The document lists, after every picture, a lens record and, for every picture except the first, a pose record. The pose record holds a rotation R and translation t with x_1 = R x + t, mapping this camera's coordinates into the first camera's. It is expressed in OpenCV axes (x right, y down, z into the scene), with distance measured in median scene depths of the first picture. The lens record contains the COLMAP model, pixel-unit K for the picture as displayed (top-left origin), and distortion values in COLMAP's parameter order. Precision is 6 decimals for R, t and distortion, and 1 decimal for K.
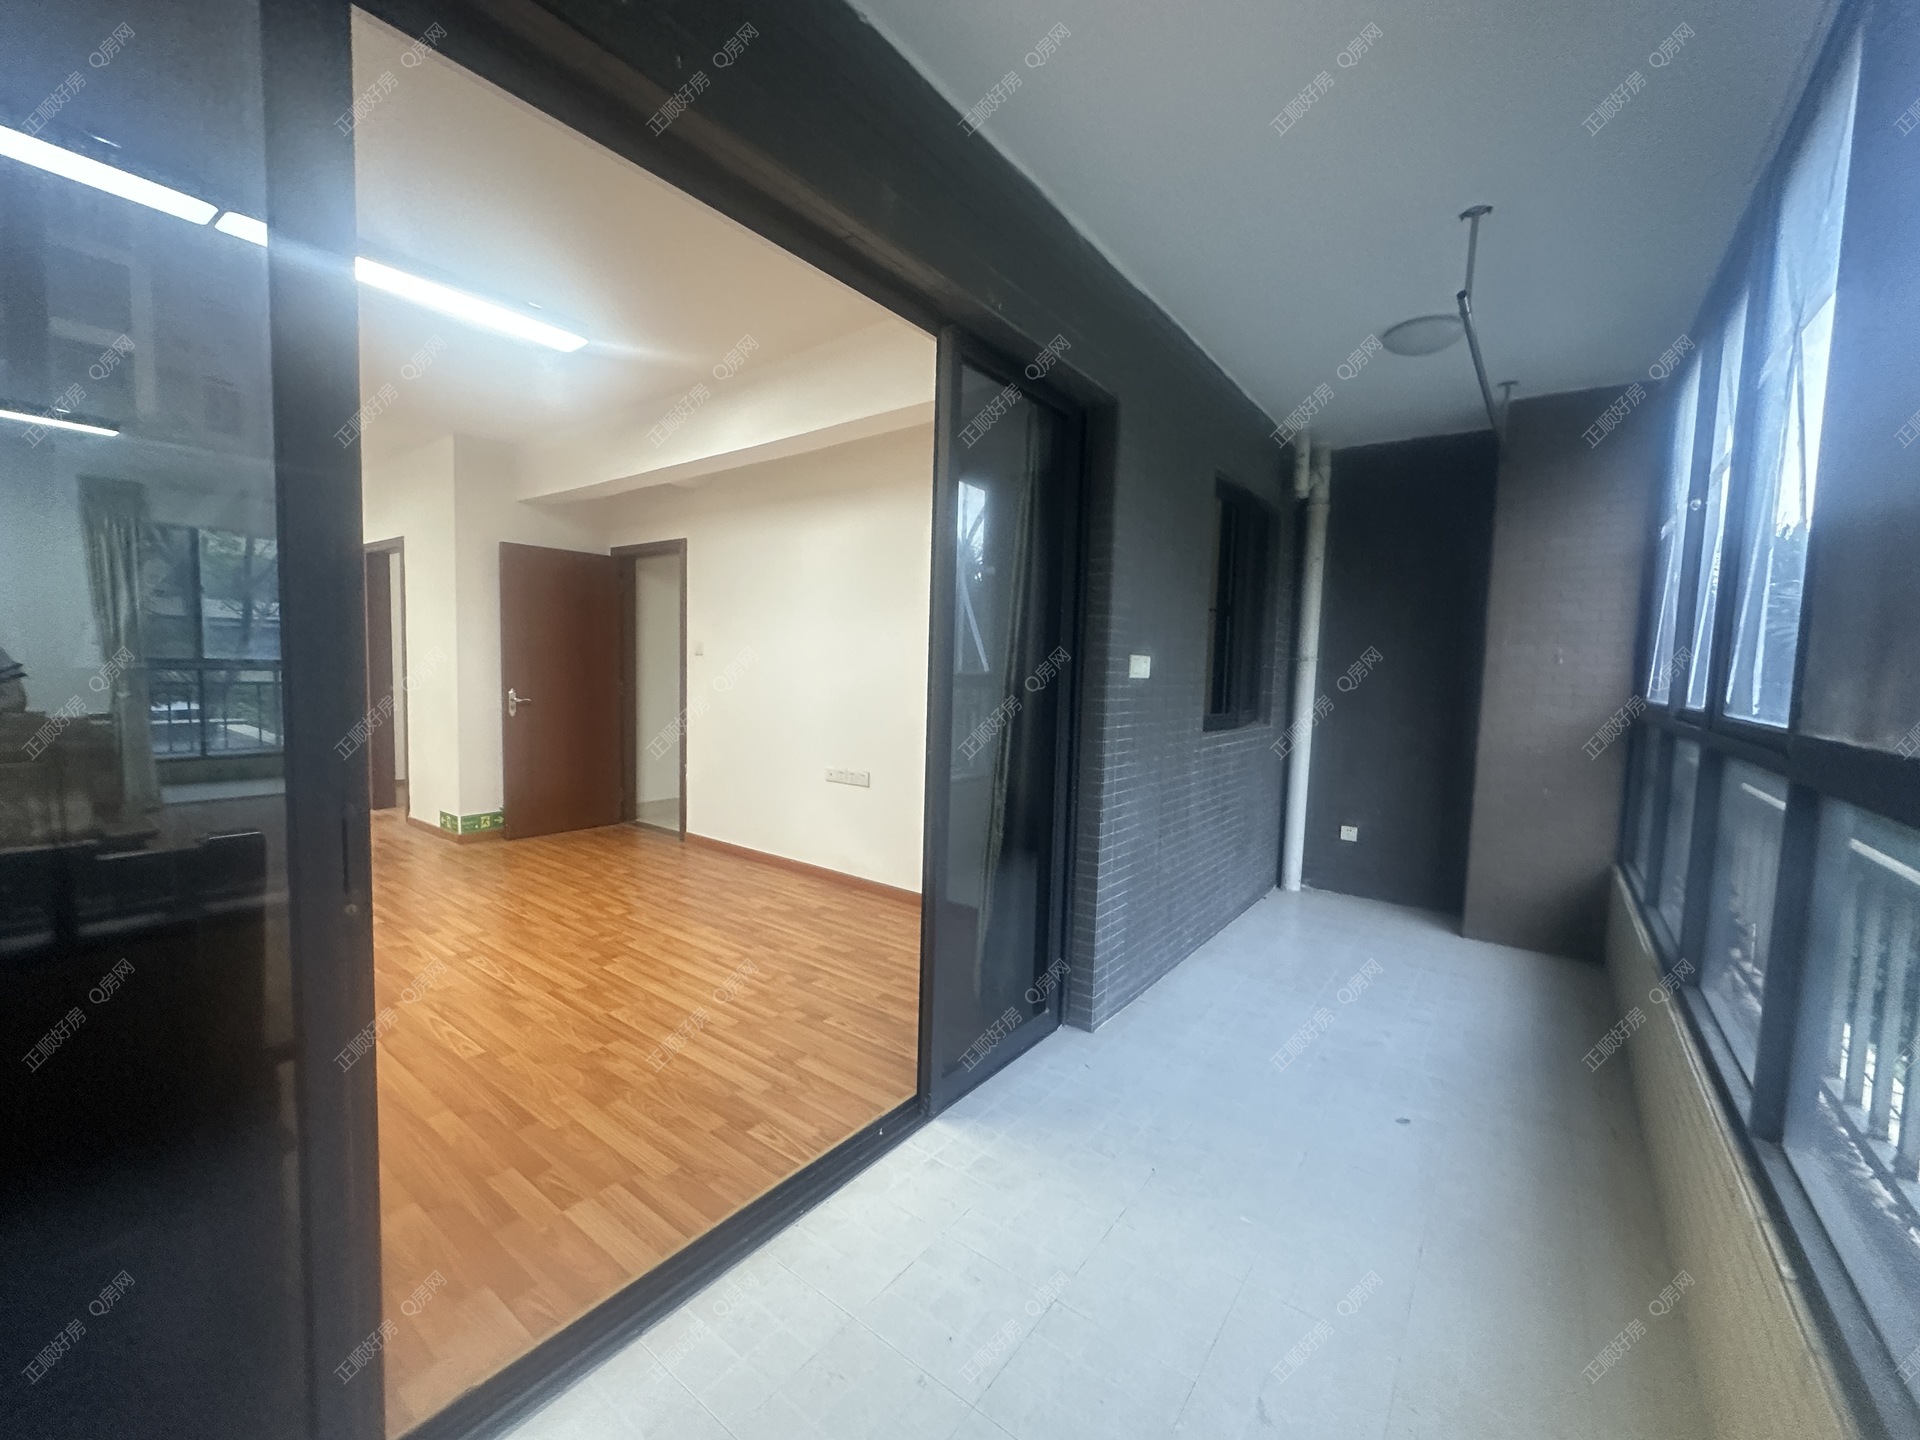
lens RADIAL K [[772.7, 0, 959.8], [0, 772.7, 725.4], [0, 0, 1]] dist [-0.006712, 0.001495]
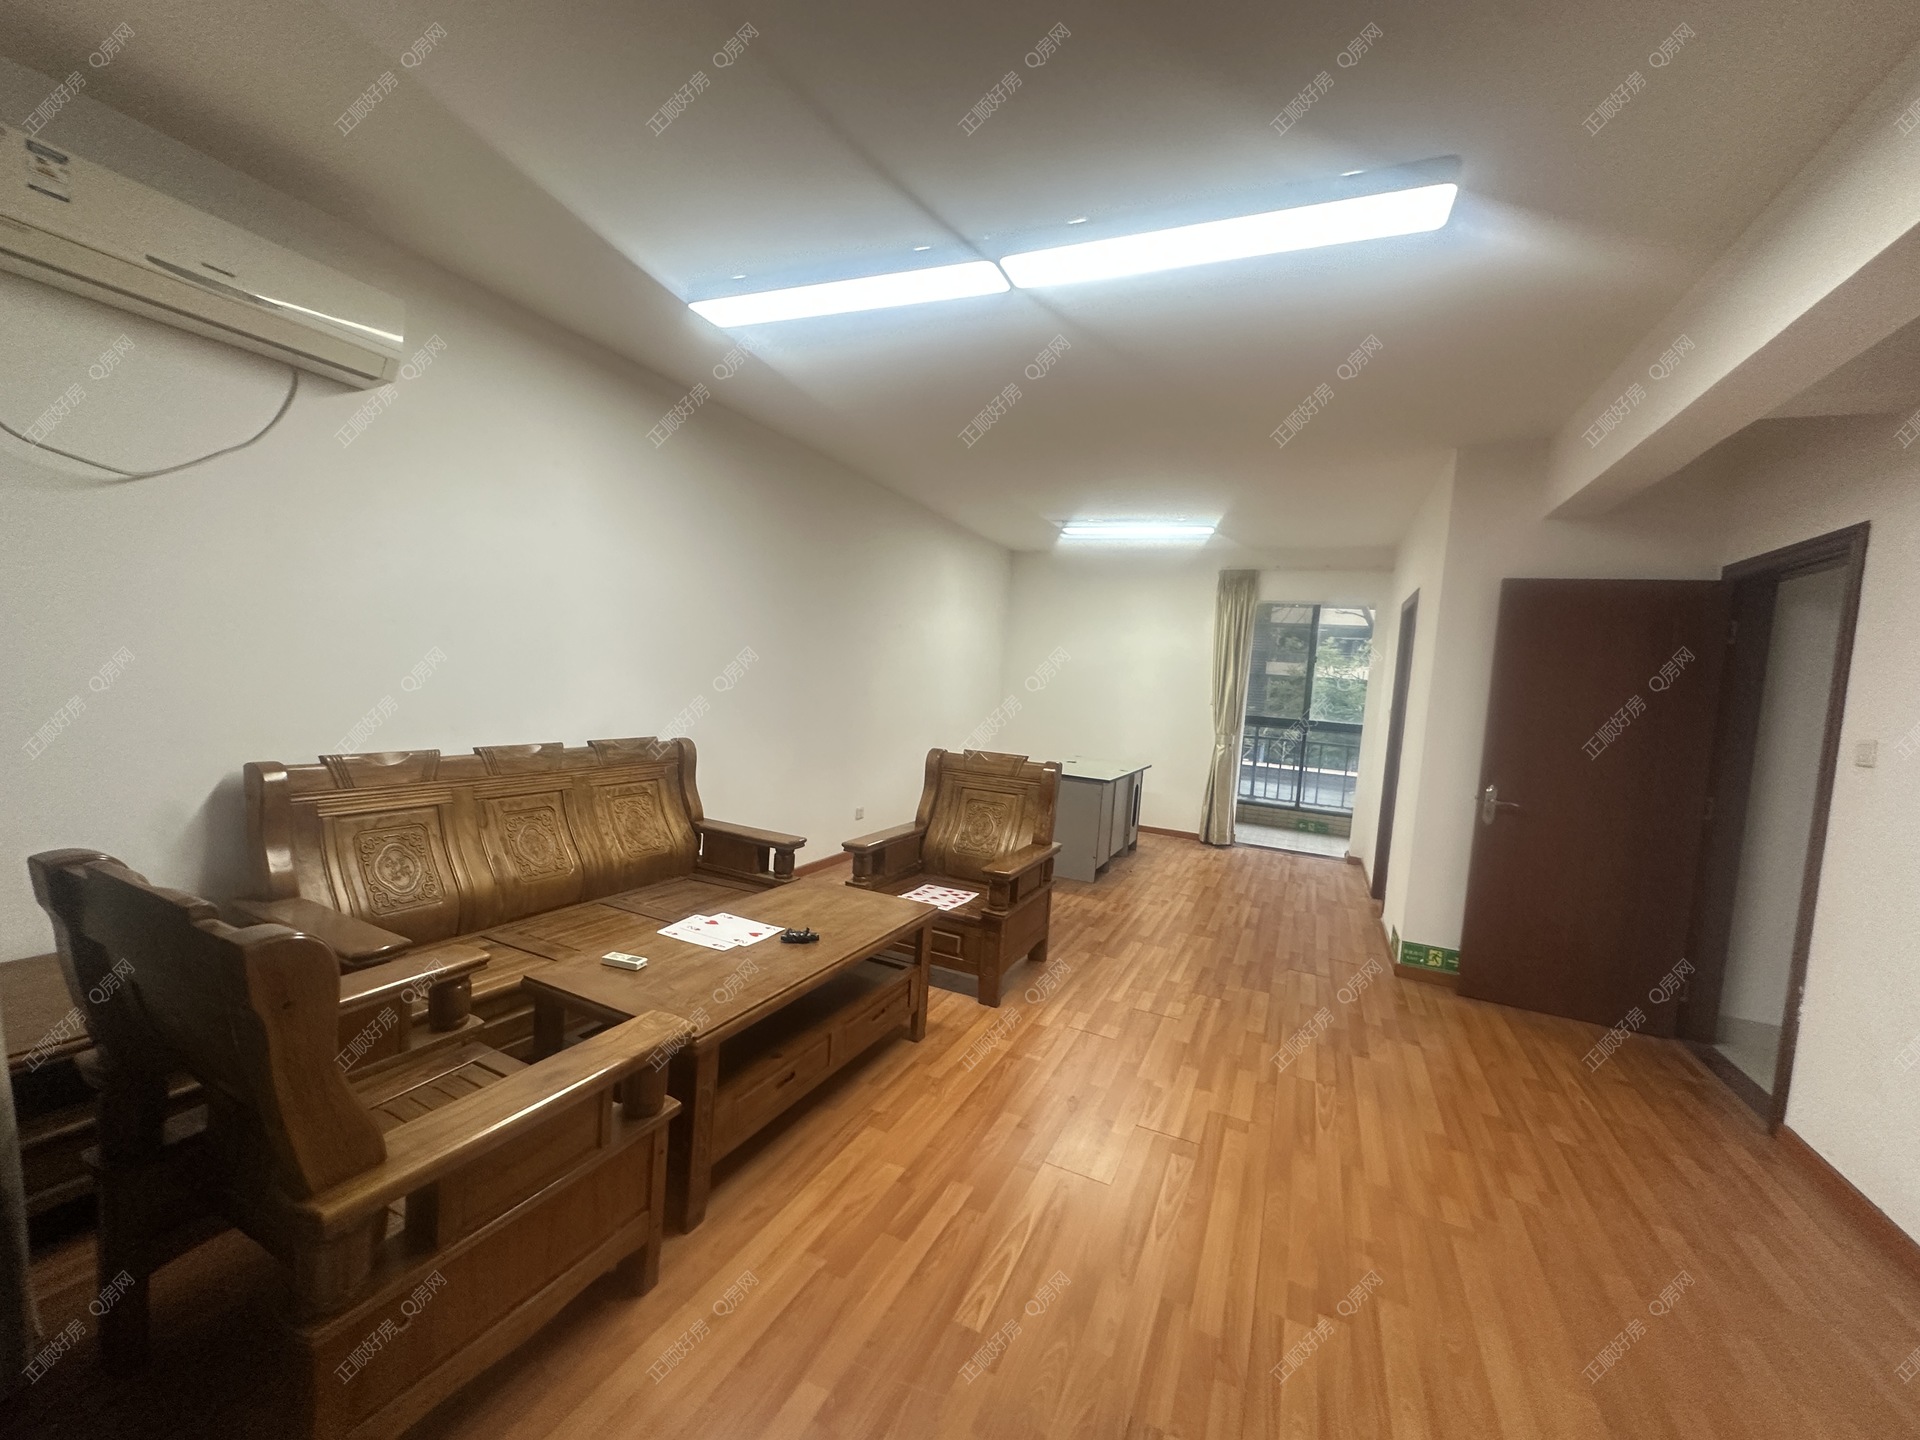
lens RADIAL K [[772.7, 0, 956.4], [0, 772.7, 726.9], [0, 0, 1]] dist [-0.006712, 0.001495]
pose [[0.211154, 0.058682, -0.975690, -0.004693], [-0.140629, 0.989635, 0.029086, -0.051914], [0.967284, 0.131068, 0.217218, 0.369775]]
